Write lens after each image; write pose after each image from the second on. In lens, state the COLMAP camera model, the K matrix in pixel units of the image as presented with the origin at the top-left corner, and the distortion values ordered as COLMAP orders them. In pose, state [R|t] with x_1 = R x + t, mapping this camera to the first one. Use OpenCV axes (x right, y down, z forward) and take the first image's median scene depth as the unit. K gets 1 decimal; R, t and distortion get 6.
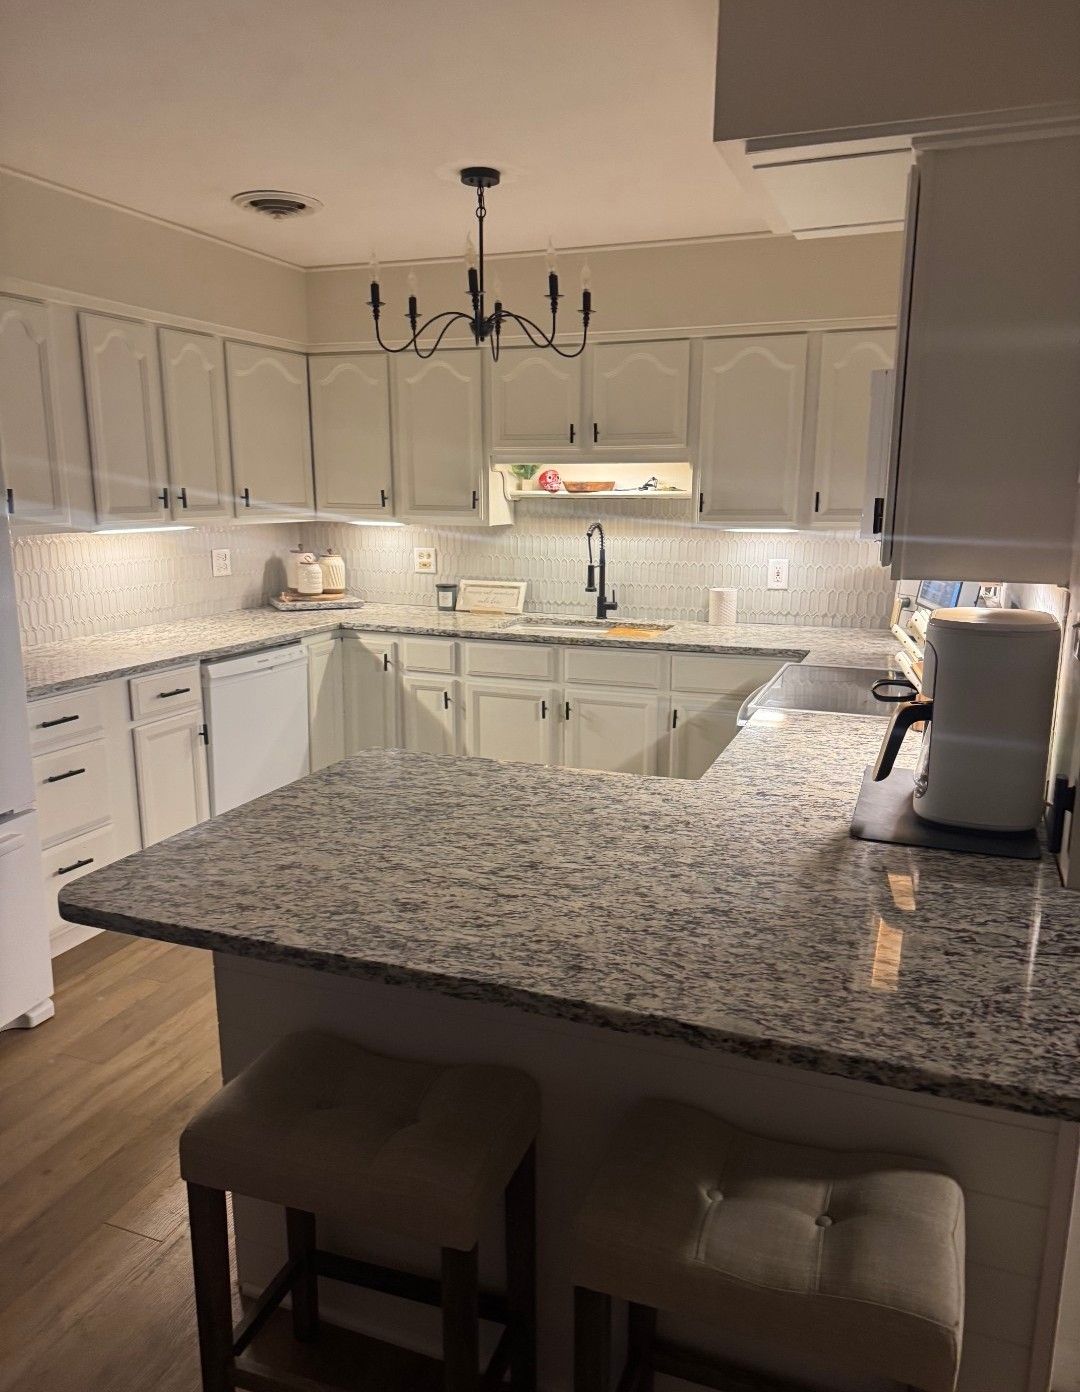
lens RADIAL K [[1031.8, 0, 561.4], [0, 1031.8, 714.6], [0, 0, 1]] dist [0.084052, -0.013091]
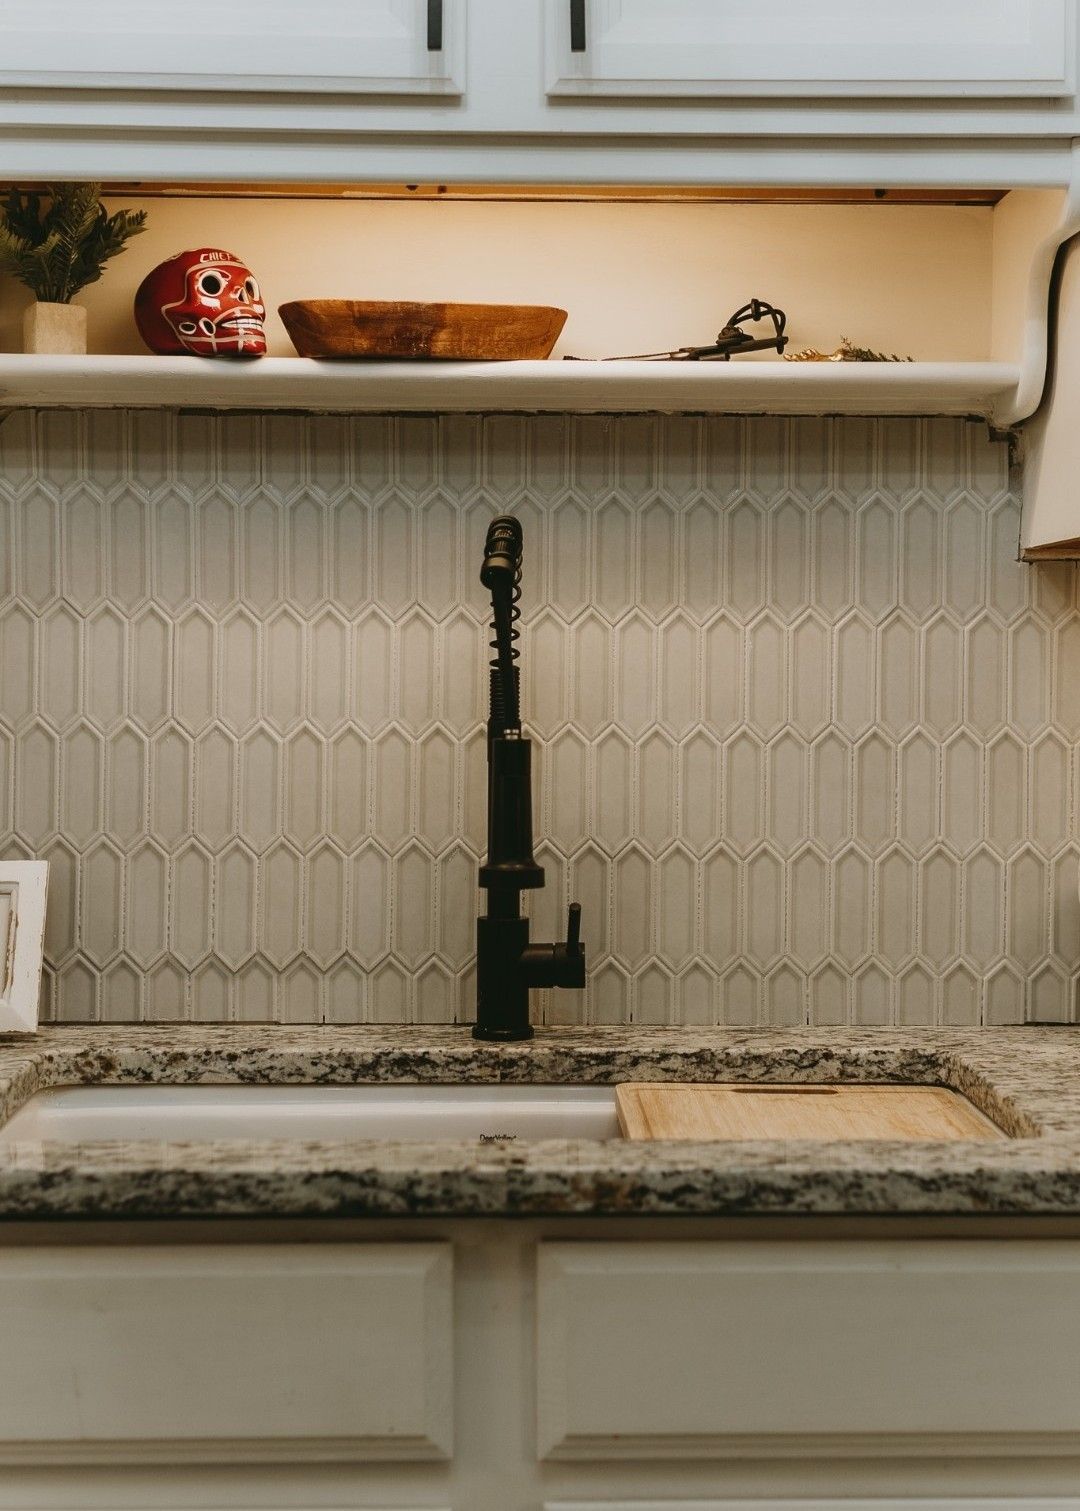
lens RADIAL K [[2580.0, 0, 540.5], [0, 2580.0, 761.2], [0, 0, 1]] dist [0.134597, 0.000000]
pose [[0.925427, -0.012706, 0.378712, -0.133532], [0.082386, 0.982276, -0.168363, -0.064761], [-0.369860, 0.187008, 0.910072, 0.582854]]
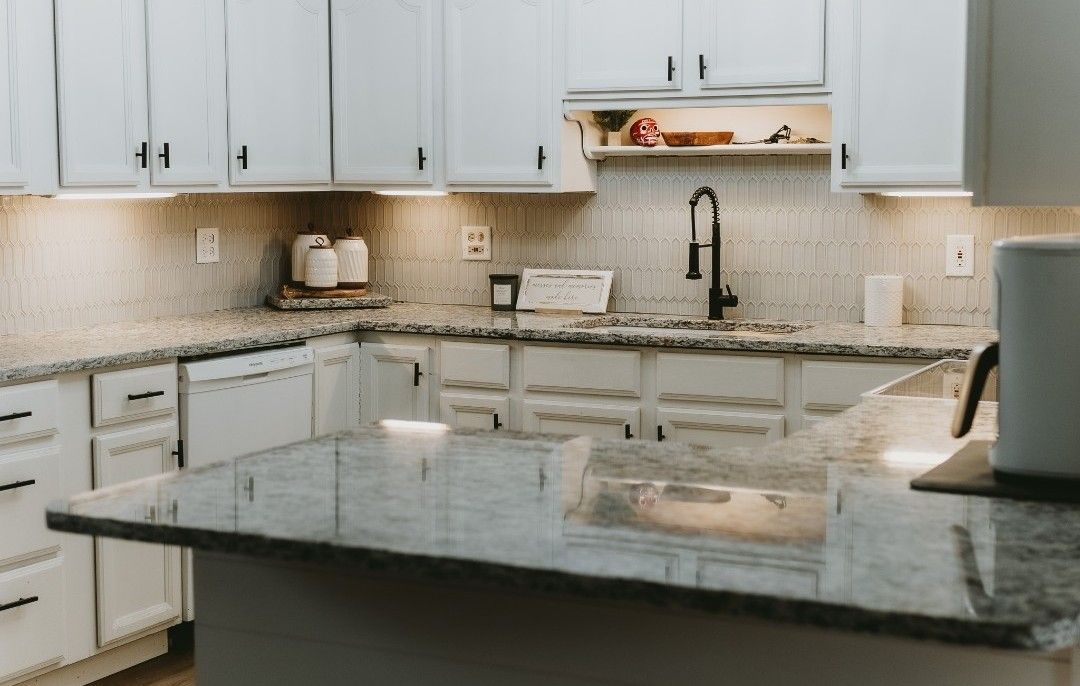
lens RADIAL K [[1674.7, 0, 546.2], [0, 1674.7, 345.4], [0, 0, 1]] dist [0.087728, 0.000000]
pose [[0.994284, 0.004099, -0.106688, 0.047882], [-0.016499, 0.993157, -0.115612, 0.064028], [0.105484, 0.116711, 0.987548, -0.167433]]
